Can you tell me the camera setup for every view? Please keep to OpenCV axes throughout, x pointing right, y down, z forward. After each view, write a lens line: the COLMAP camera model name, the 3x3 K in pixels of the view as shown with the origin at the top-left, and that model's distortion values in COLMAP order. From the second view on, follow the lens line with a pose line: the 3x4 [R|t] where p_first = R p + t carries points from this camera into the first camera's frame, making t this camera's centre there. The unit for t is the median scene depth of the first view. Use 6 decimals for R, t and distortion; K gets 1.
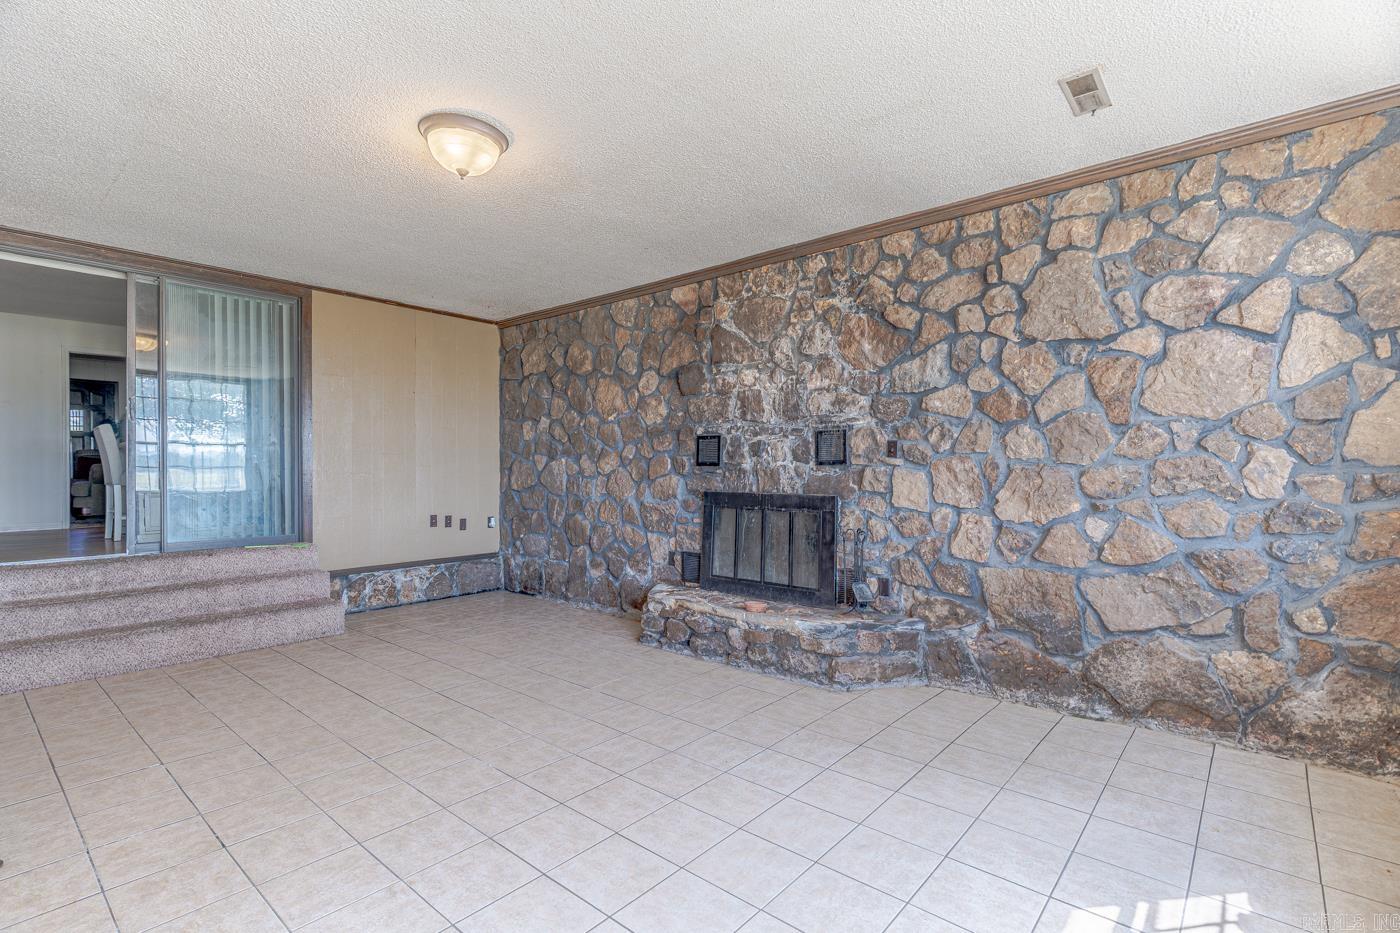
lens RADIAL K [[667.0, 0, 695.3], [0, 667.0, 466.2], [0, 0, 1]] dist [0.000592, 0.003559]
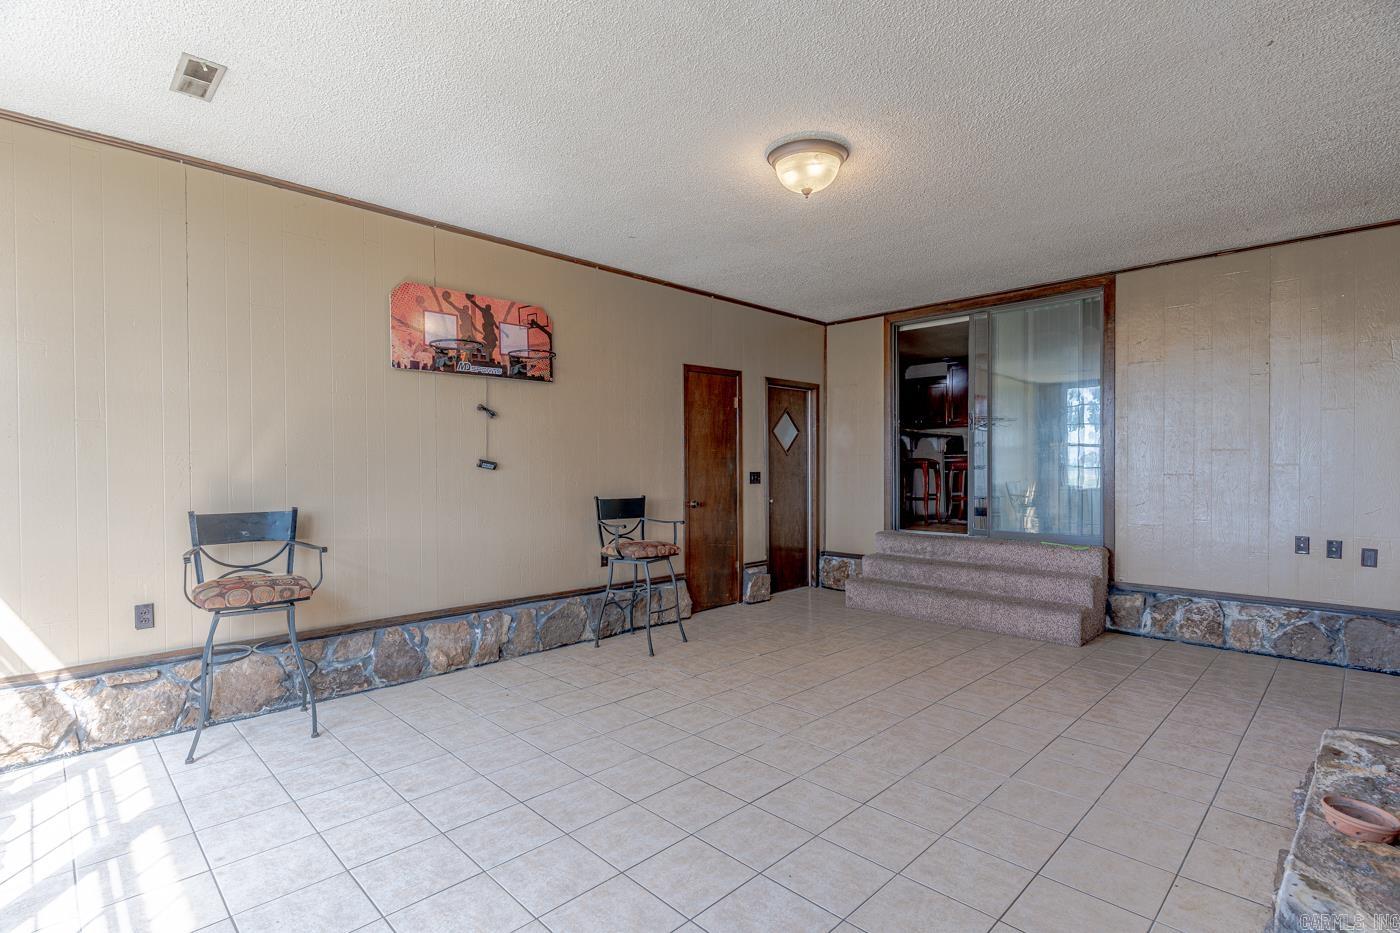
lens RADIAL K [[667.0, 0, 693.5], [0, 667.0, 479.4], [0, 0, 1]] dist [0.000592, 0.003559]
pose [[-0.081758, 0.018284, -0.996485, 0.547948], [0.002506, 0.999832, 0.018140, -0.000282], [0.996649, -0.001014, -0.081790, 0.680751]]
